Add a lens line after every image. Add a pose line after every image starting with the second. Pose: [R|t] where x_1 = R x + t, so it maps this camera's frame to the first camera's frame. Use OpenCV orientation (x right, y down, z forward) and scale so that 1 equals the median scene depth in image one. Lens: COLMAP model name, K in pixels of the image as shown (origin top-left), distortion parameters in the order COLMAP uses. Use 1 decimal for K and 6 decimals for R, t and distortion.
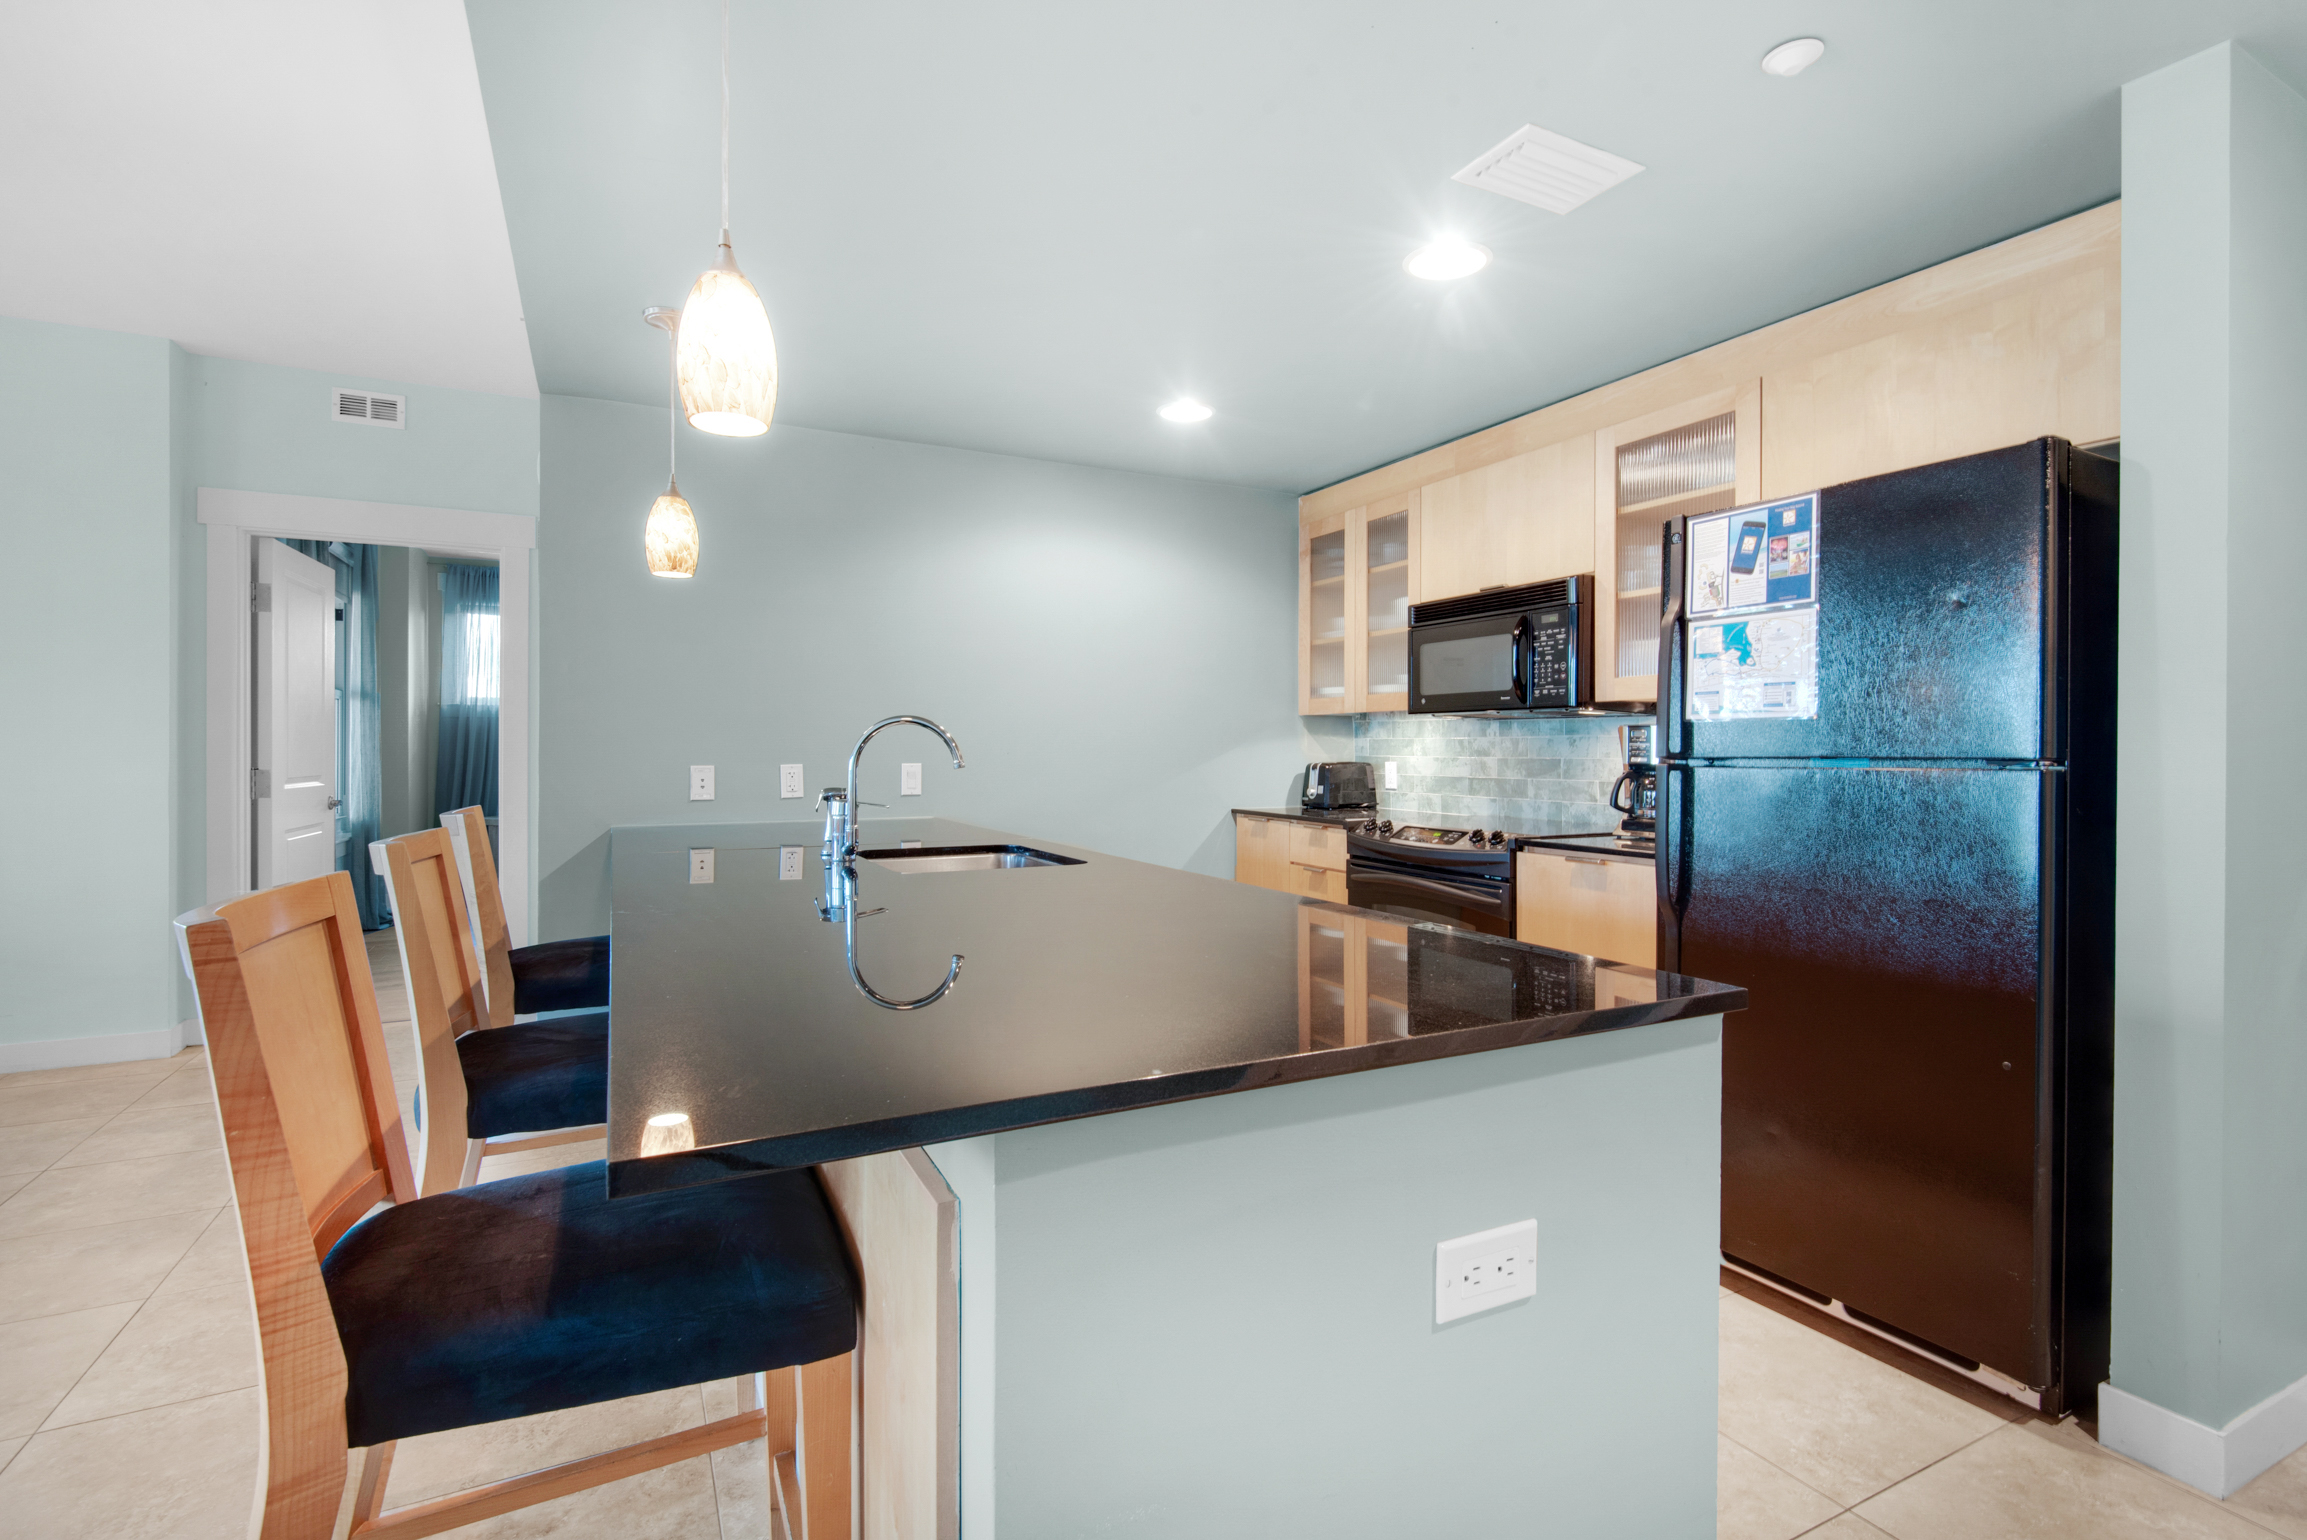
lens RADIAL K [[1053.7, 0, 1159.4], [0, 1053.7, 757.6], [0, 0, 1]] dist [0.015428, -0.002126]
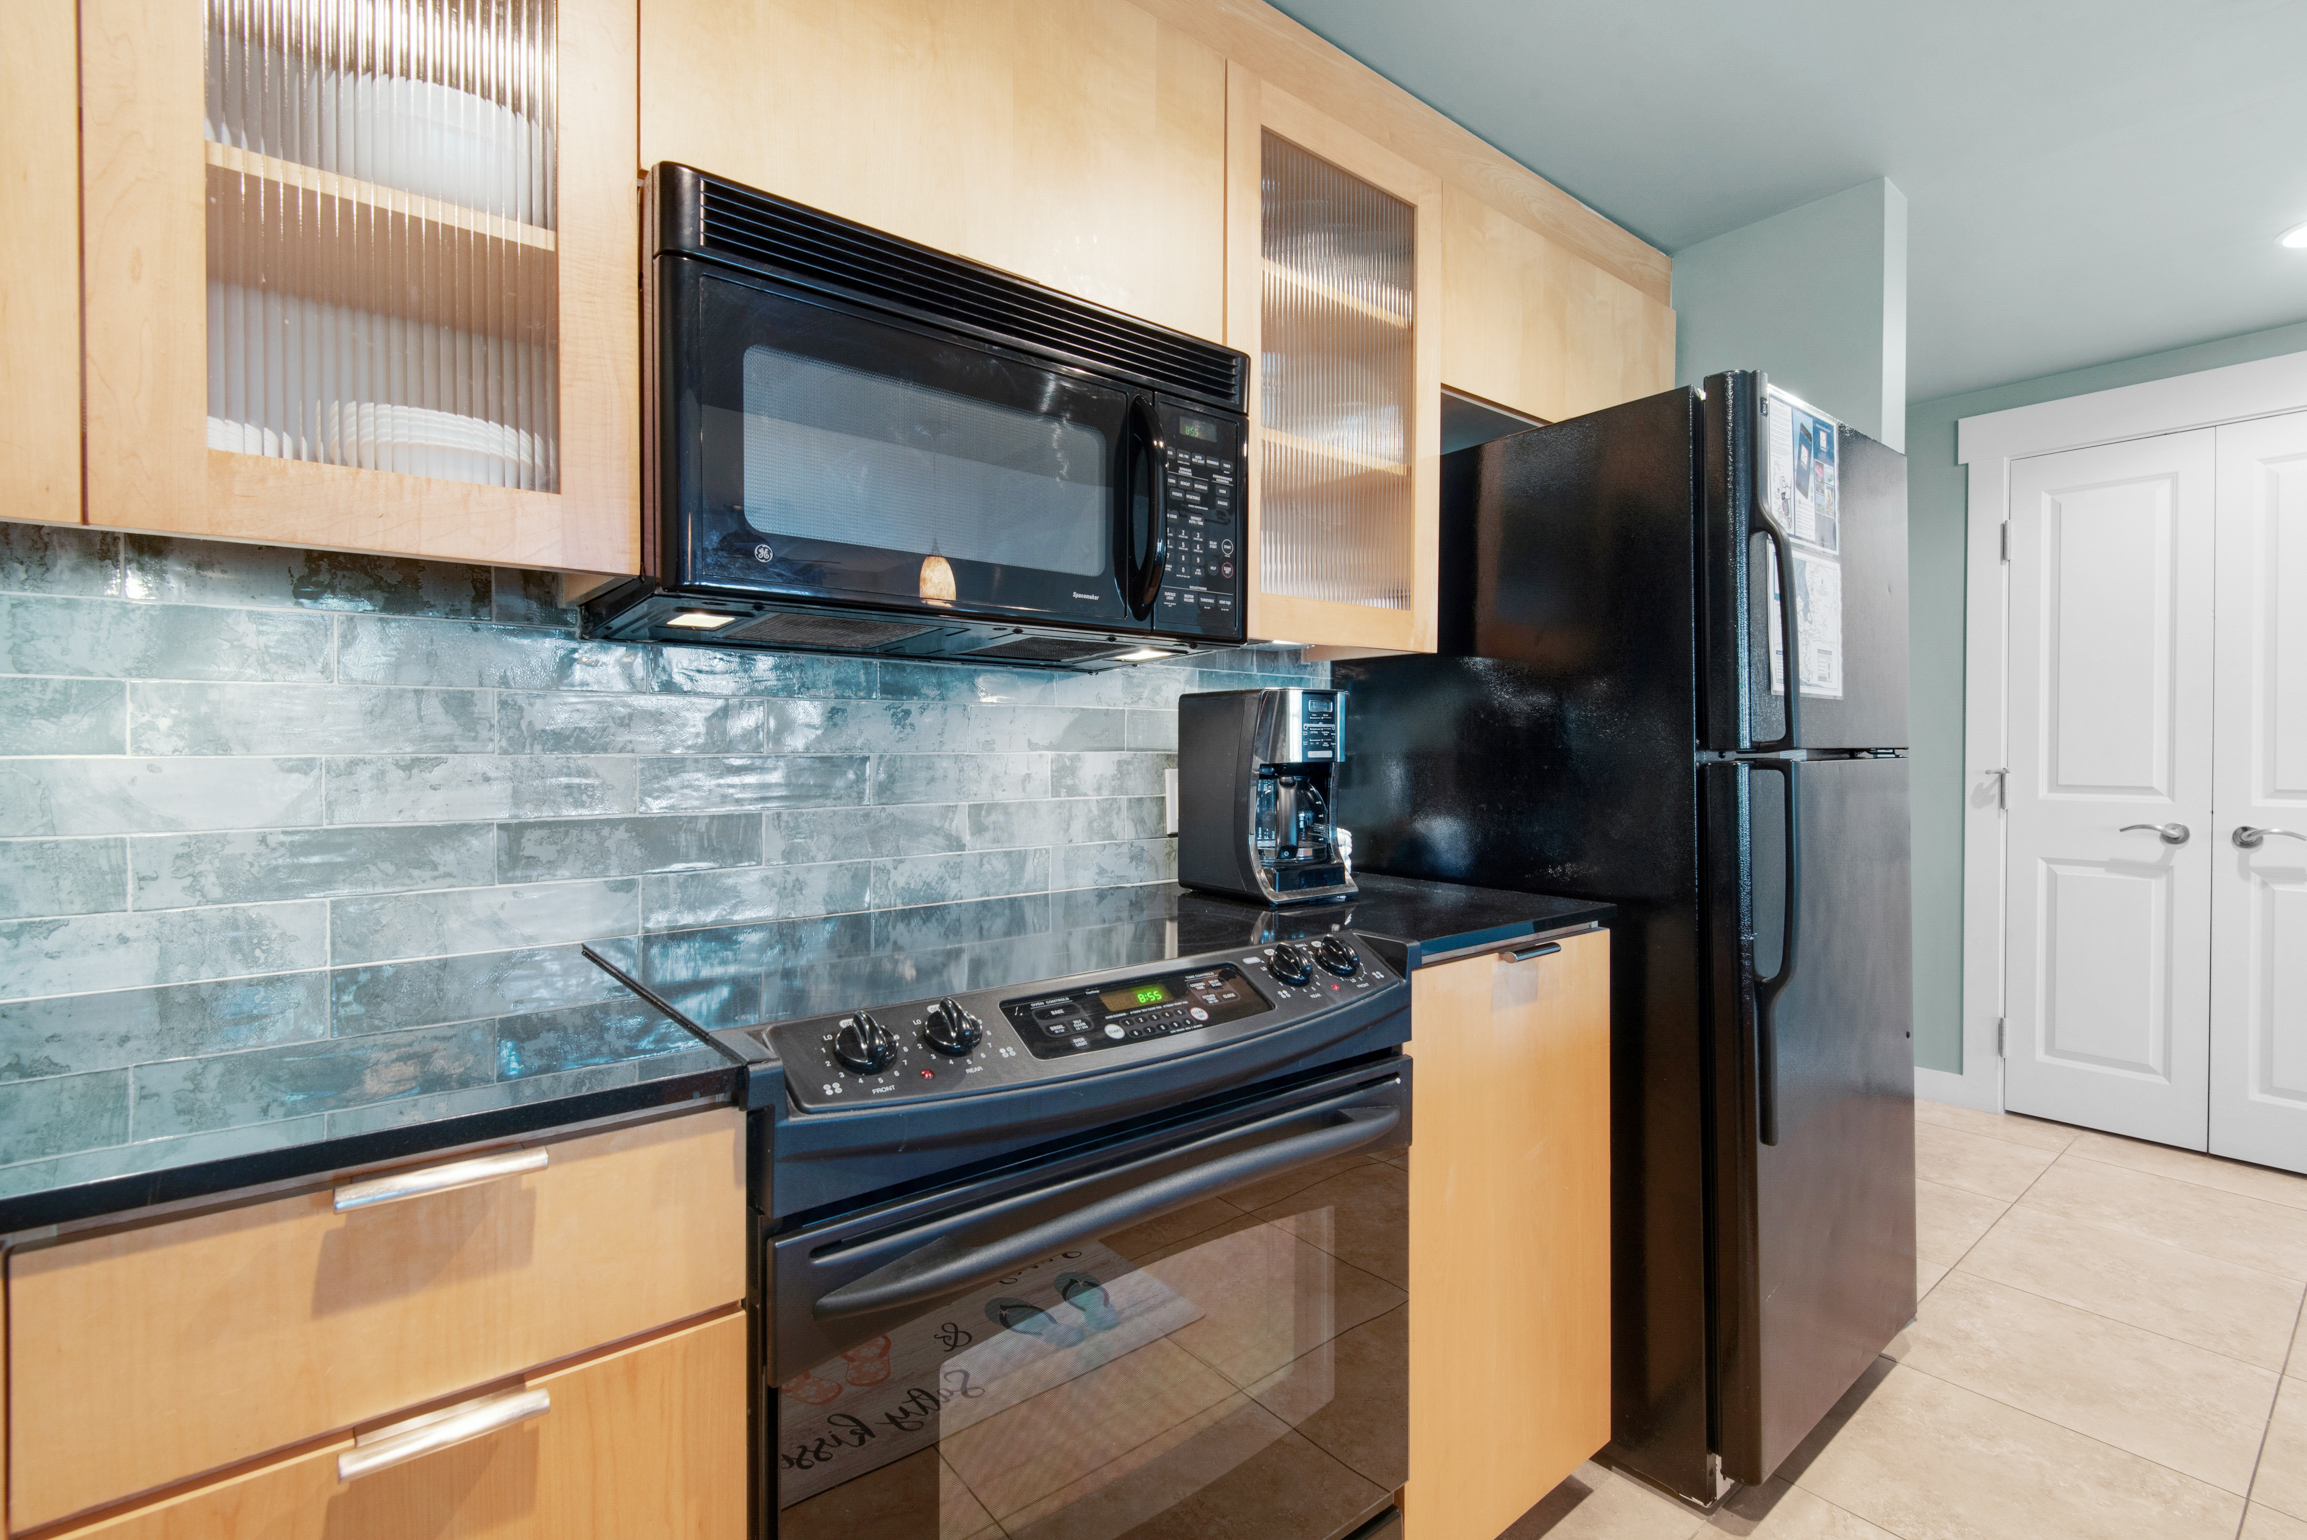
lens RADIAL K [[1053.7, 0, 1141.4], [0, 1053.7, 756.1], [0, 0, 1]] dist [0.015428, -0.002126]
pose [[-0.206025, -0.013087, 0.978459, -0.048242], [0.003313, 0.999896, 0.014071, -0.004817], [-0.978541, 0.006141, -0.205960, 1.127363]]
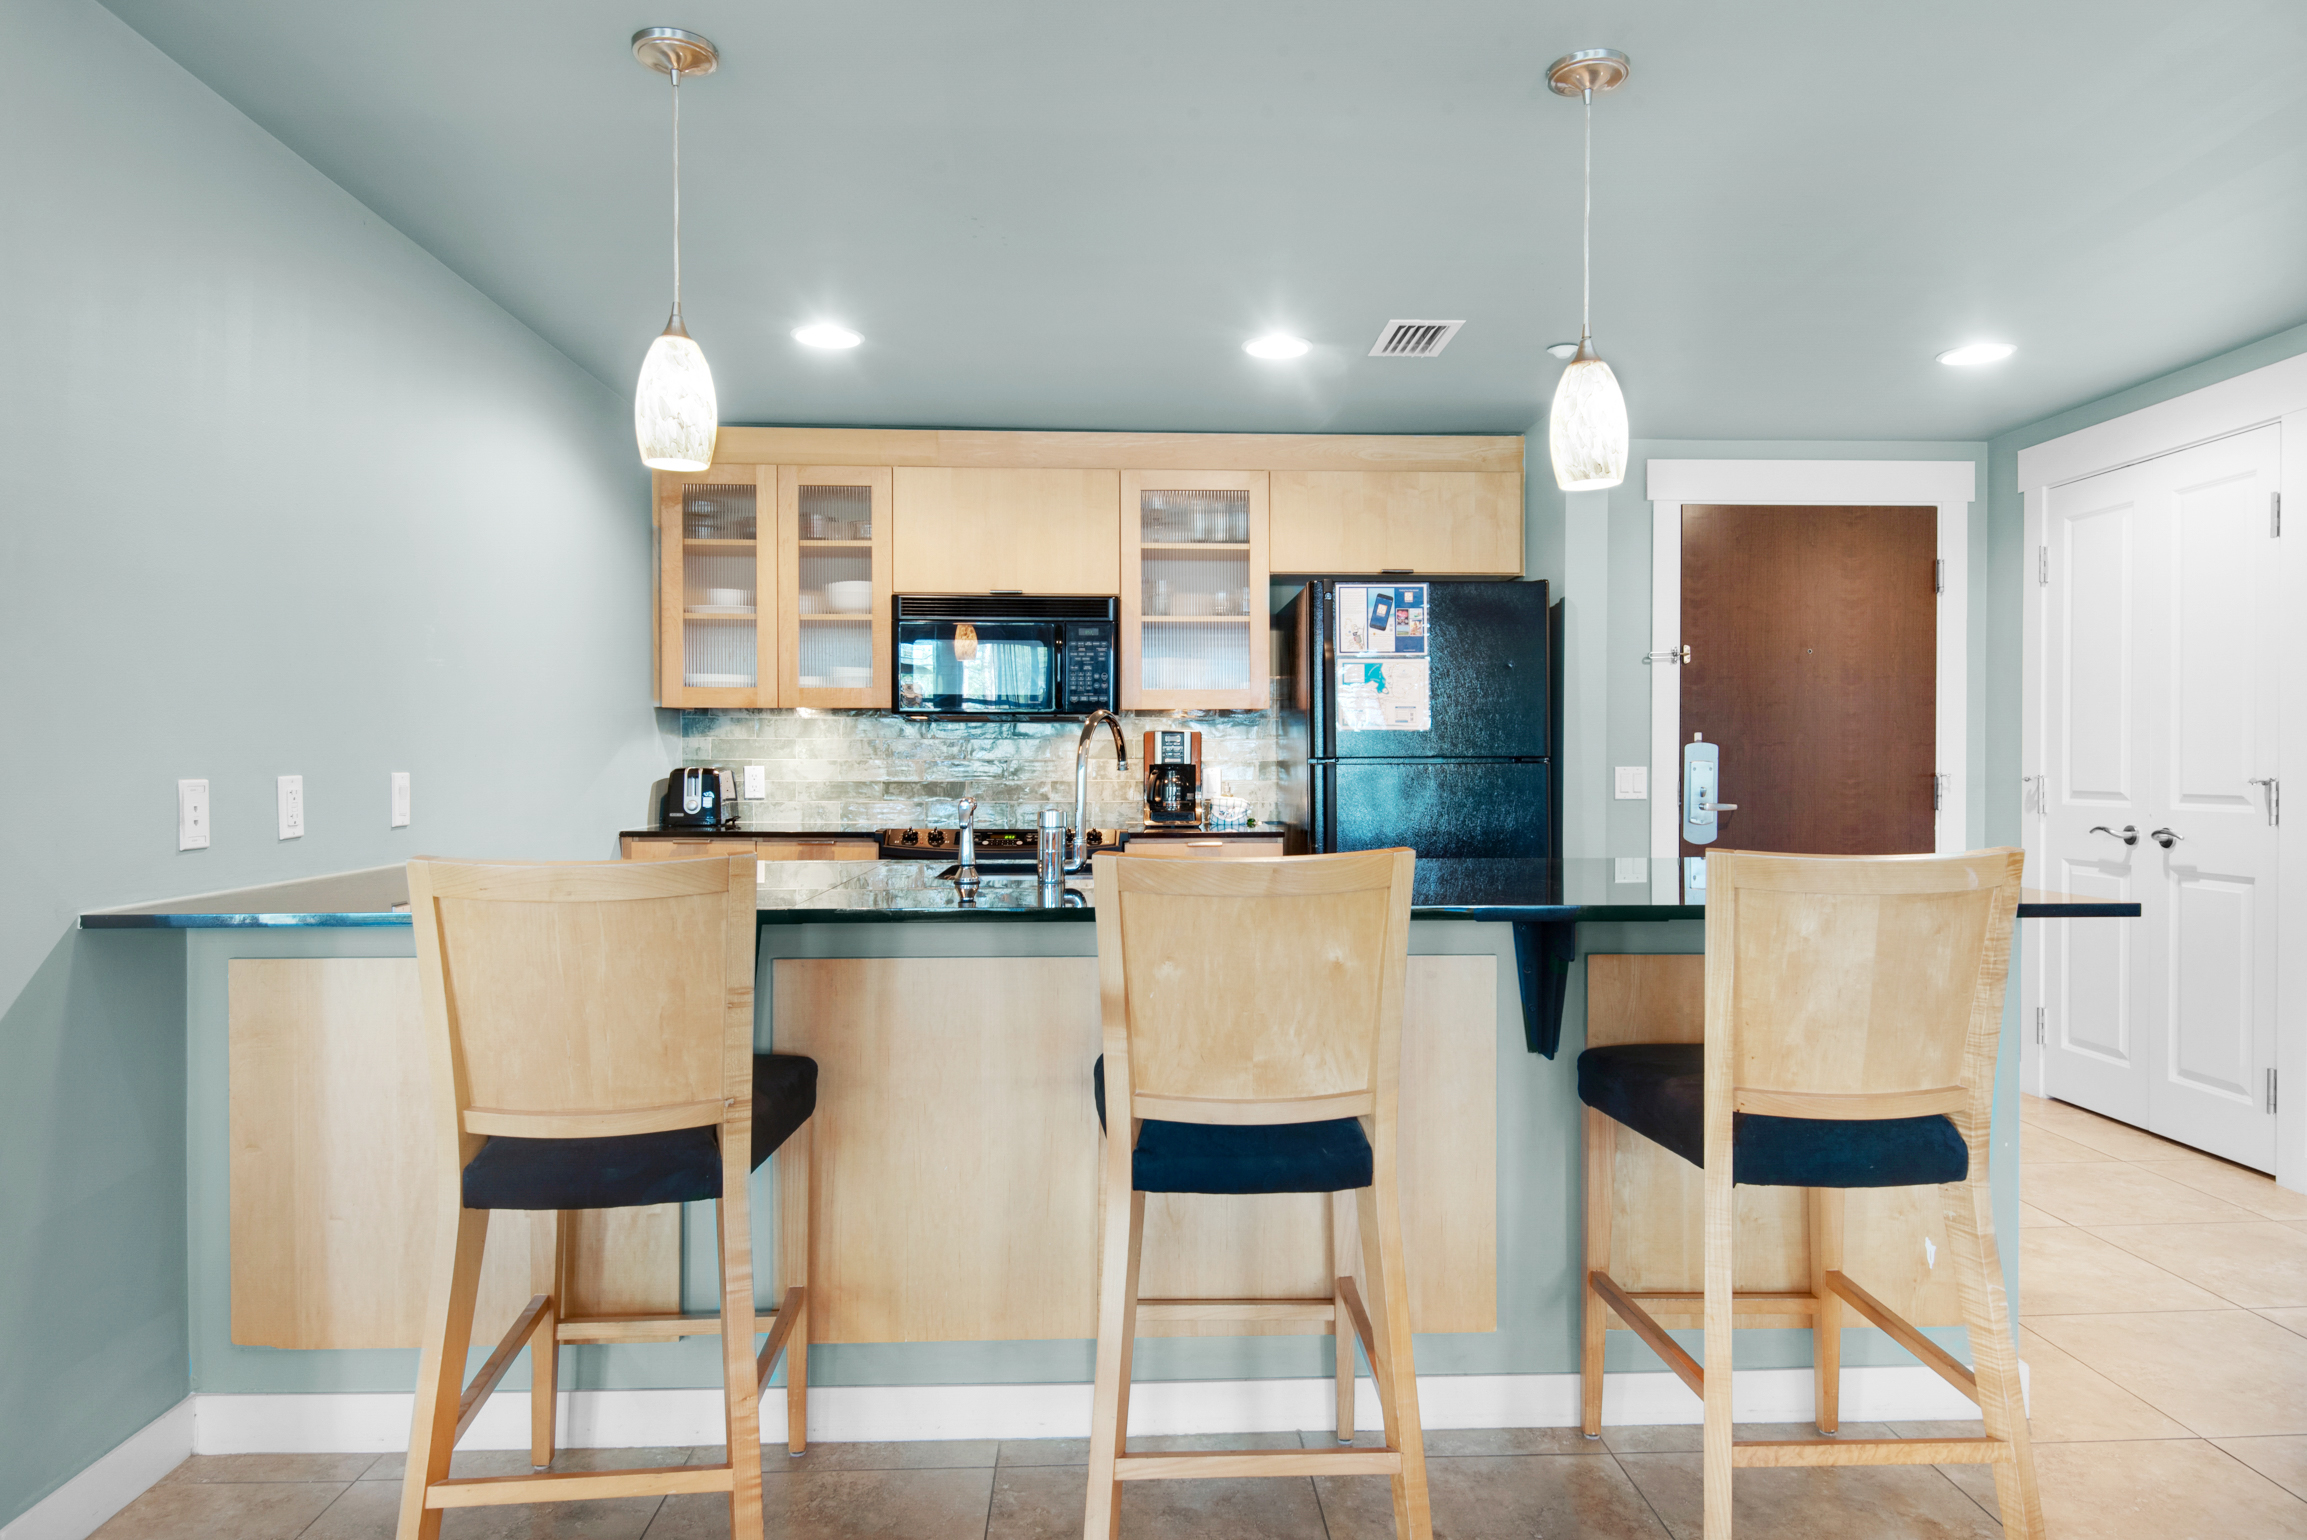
lens RADIAL K [[1426.9, 0, 1153.7], [0, 1426.9, 772.1], [0, 0, 1]] dist [0.058598, 0.000405]
pose [[0.427595, -0.010348, 0.903911, -0.949472], [0.006194, 0.999945, 0.008517, 0.001568], [-0.903949, 0.001957, 0.427635, 0.313075]]
